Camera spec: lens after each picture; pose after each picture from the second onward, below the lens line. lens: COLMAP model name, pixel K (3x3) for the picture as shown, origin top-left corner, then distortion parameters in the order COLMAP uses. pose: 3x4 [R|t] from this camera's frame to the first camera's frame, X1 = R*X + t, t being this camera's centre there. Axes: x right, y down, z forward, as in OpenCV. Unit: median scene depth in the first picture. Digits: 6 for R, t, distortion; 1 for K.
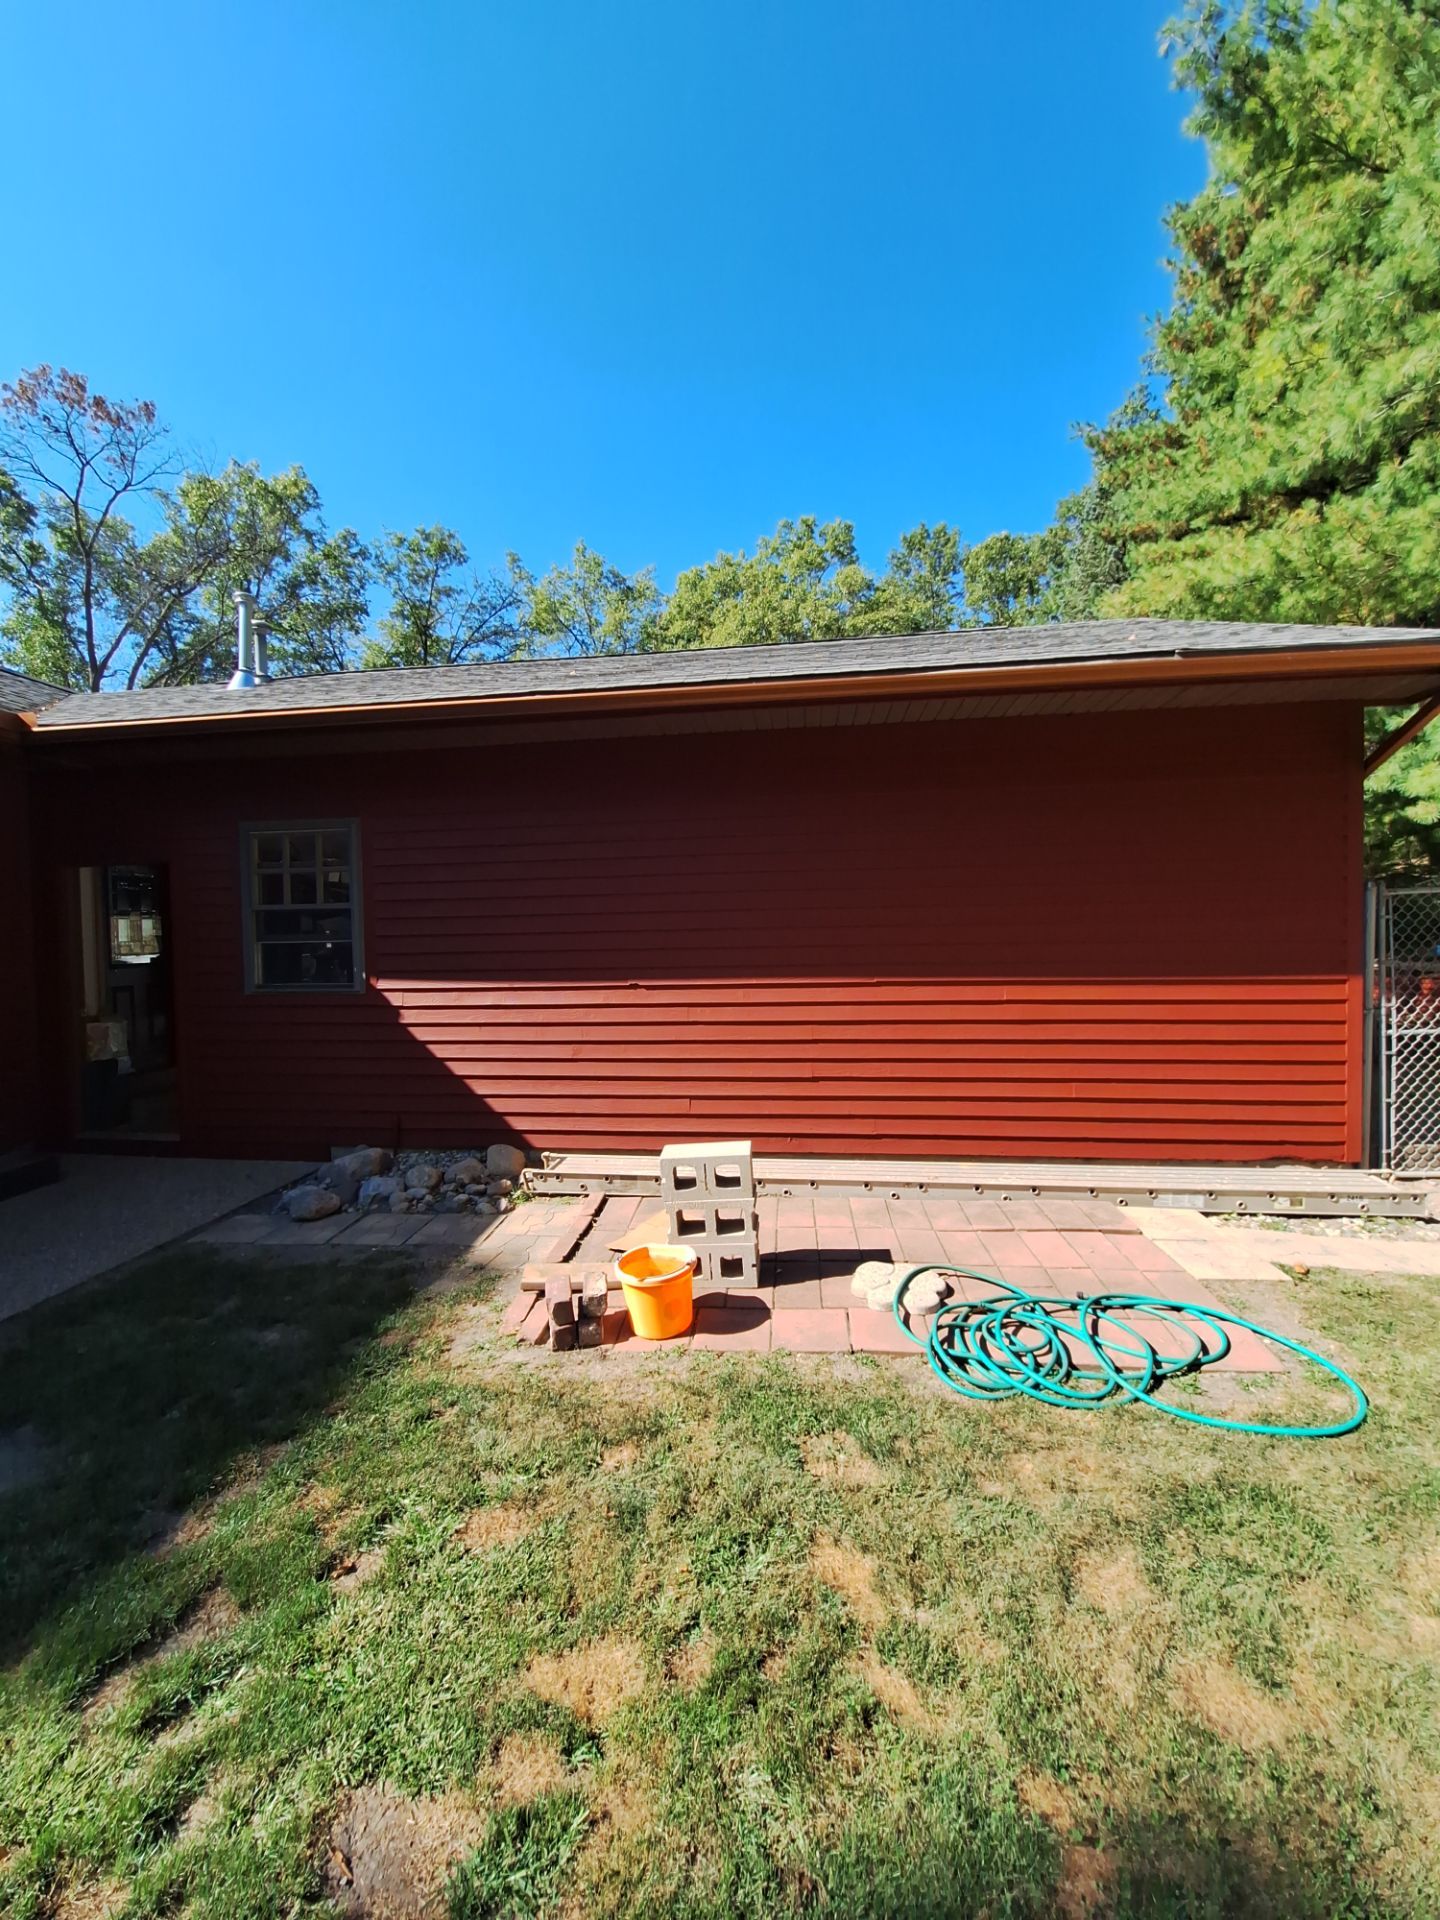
lens RADIAL K [[747.3, 0, 717.8], [0, 747.3, 949.7], [0, 0, 1]] dist [-0.000217, -0.009642]
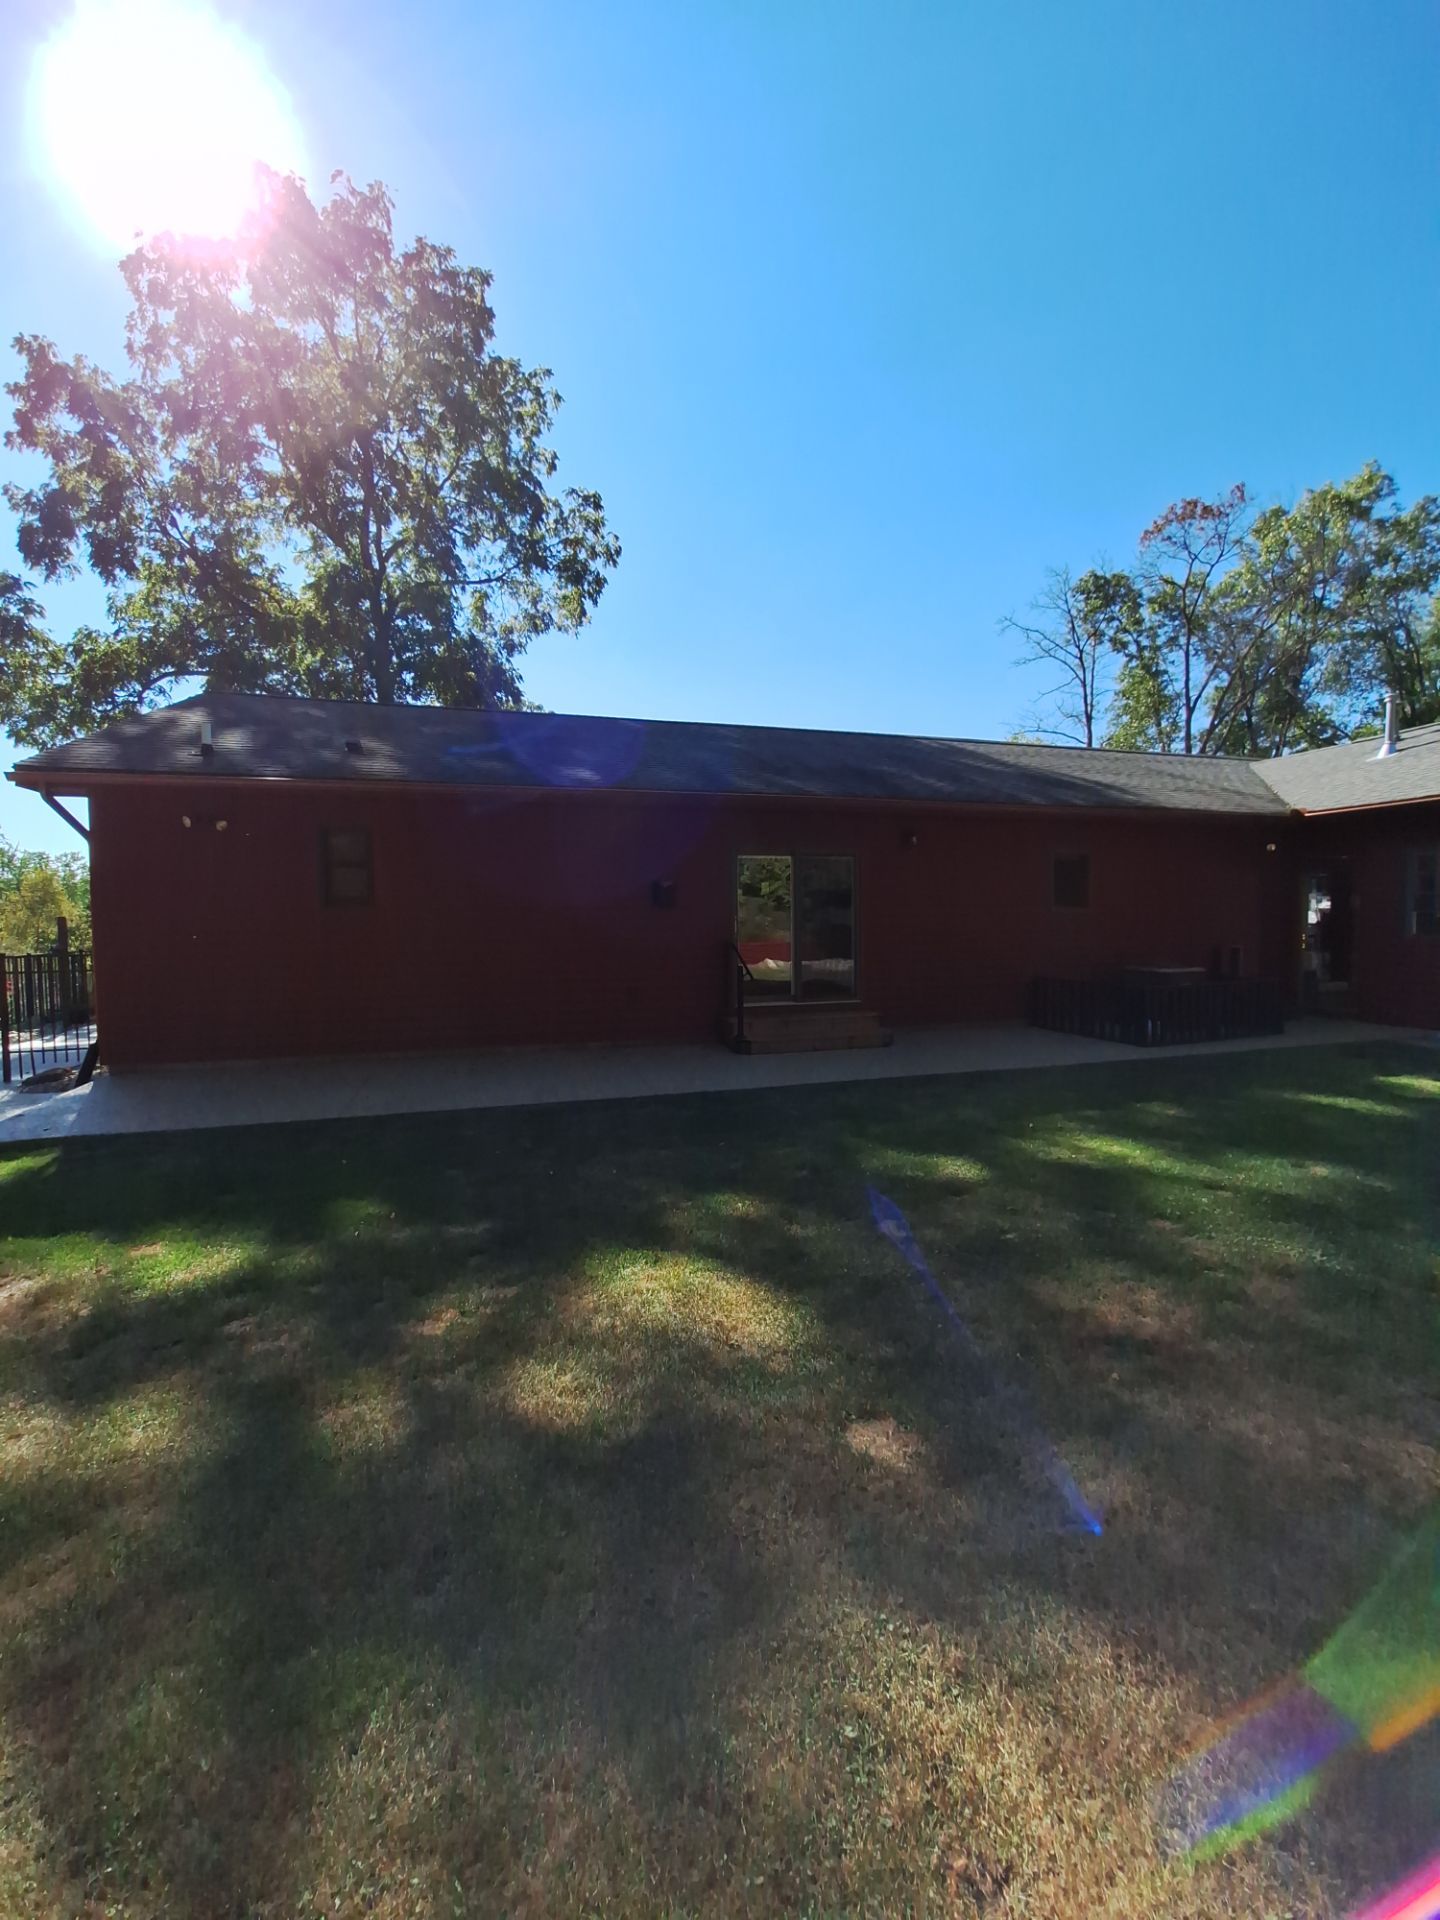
lens RADIAL K [[747.3, 0, 717.8], [0, 747.3, 949.7], [0, 0, 1]] dist [-0.000217, -0.009642]
pose [[0.378997, 0.052417, -0.923912, 0.087092], [-0.016941, 0.998620, 0.049706, 0.004646], [0.925243, -0.003186, 0.379362, -0.261577]]
